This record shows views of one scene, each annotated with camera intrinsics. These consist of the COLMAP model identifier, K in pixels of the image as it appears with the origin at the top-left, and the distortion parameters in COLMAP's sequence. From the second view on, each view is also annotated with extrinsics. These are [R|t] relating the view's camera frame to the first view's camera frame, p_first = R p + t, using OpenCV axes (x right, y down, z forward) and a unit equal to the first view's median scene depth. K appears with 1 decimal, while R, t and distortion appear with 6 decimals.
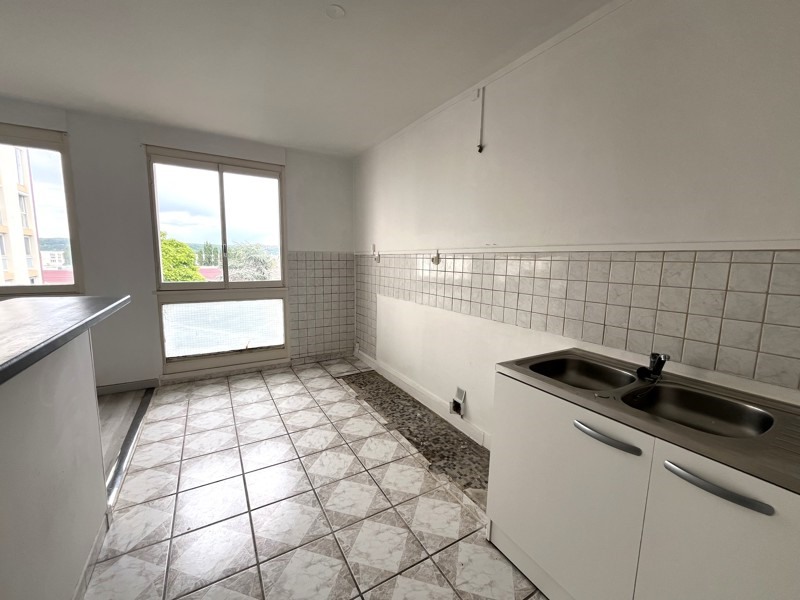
lens RADIAL K [[324.8, 0, 398.8], [0, 324.8, 301.0], [0, 0, 1]] dist [-0.000302, -0.000023]
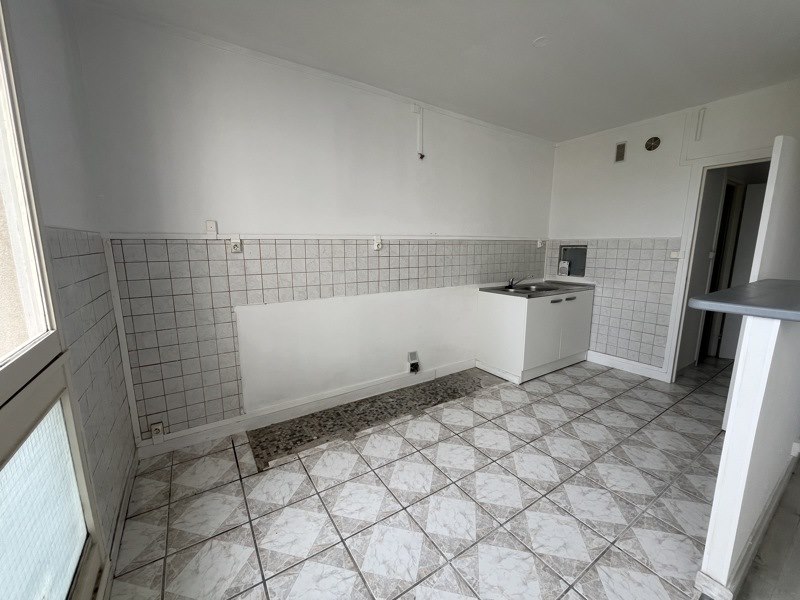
lens RADIAL K [[324.8, 0, 398.8], [0, 324.8, 301.0], [0, 0, 1]] dist [-0.000302, -0.000023]
pose [[-0.048986, -0.188278, 0.980893, -0.851945], [0.129676, 0.972561, 0.193155, -0.138786], [-0.990346, 0.136660, -0.023227, 0.931305]]
